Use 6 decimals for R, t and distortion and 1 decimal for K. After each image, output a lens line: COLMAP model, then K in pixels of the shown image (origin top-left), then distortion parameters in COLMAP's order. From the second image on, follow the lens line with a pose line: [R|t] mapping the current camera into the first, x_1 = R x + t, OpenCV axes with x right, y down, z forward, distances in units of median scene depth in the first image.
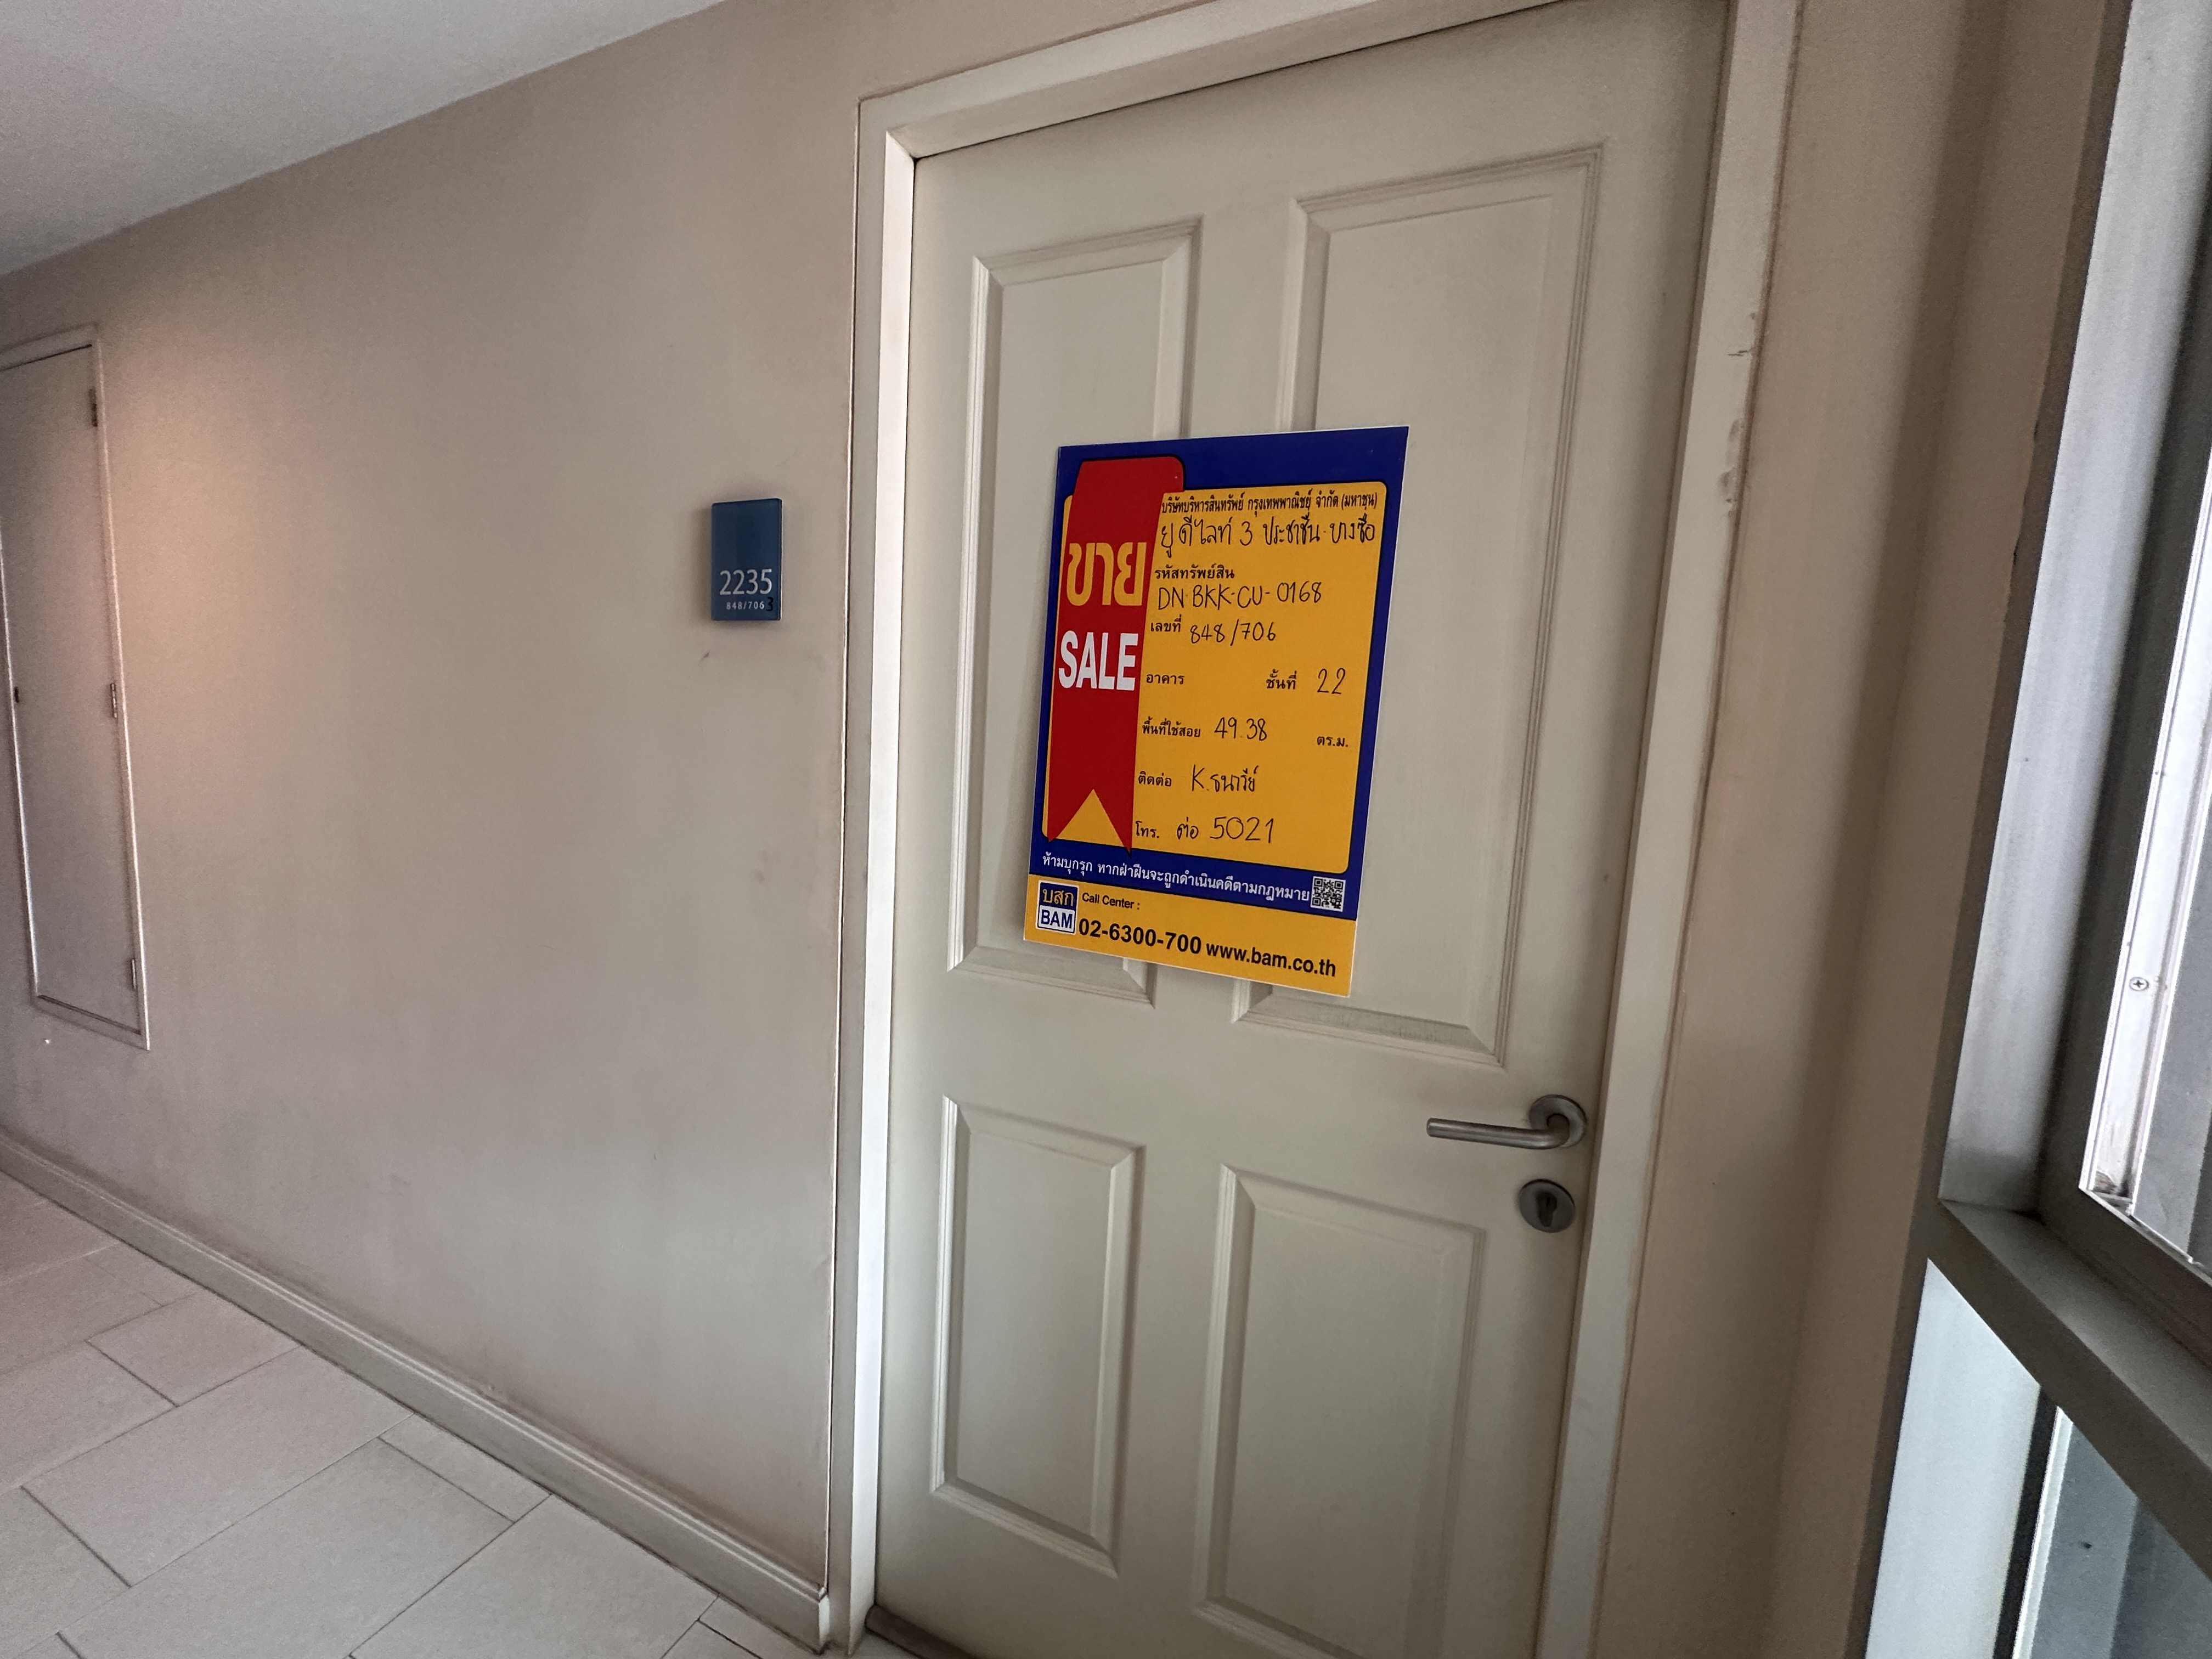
lens RADIAL K [[885.1, 0, 1108.1], [0, 885.1, 819.5], [0, 0, 1]] dist [0.000640, -0.000008]
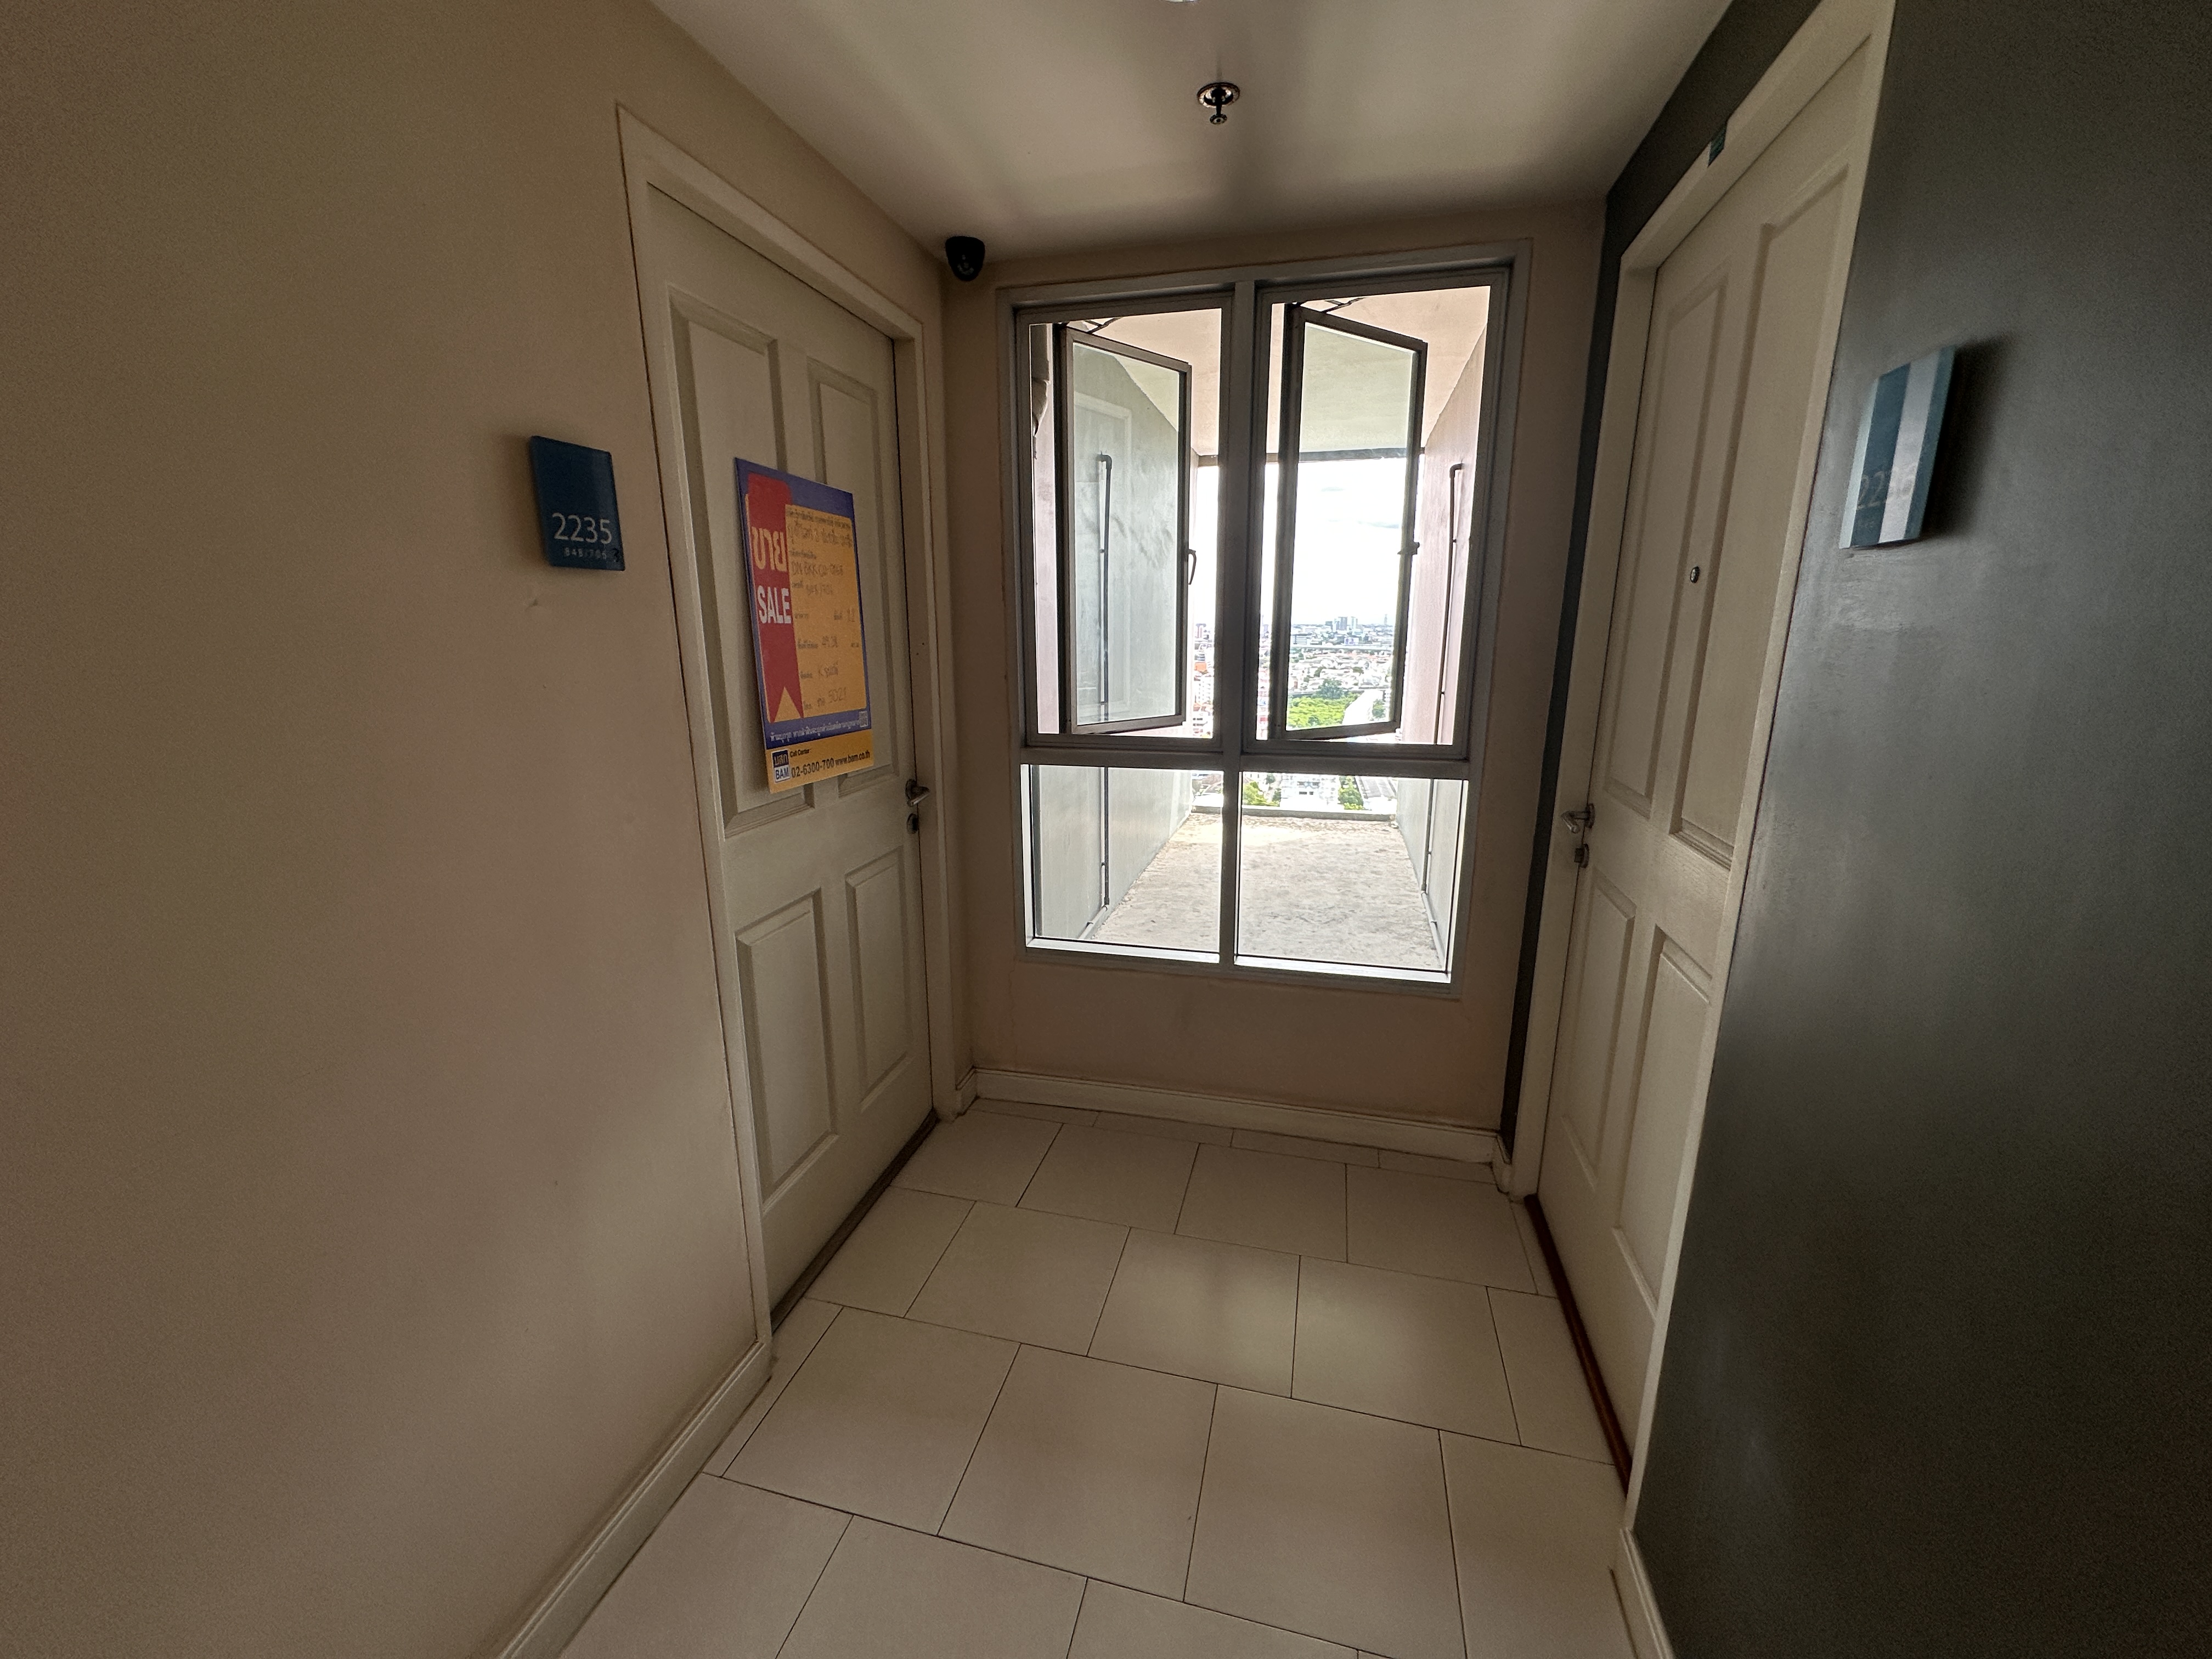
lens RADIAL K [[885.1, 0, 1105.8], [0, 885.1, 832.7], [0, 0, 1]] dist [0.000640, -0.000008]
pose [[-0.162812, -0.276181, 0.947215, -1.758974], [0.103511, 0.949946, 0.294769, -0.201670], [-0.981212, 0.146039, -0.126075, 0.684499]]
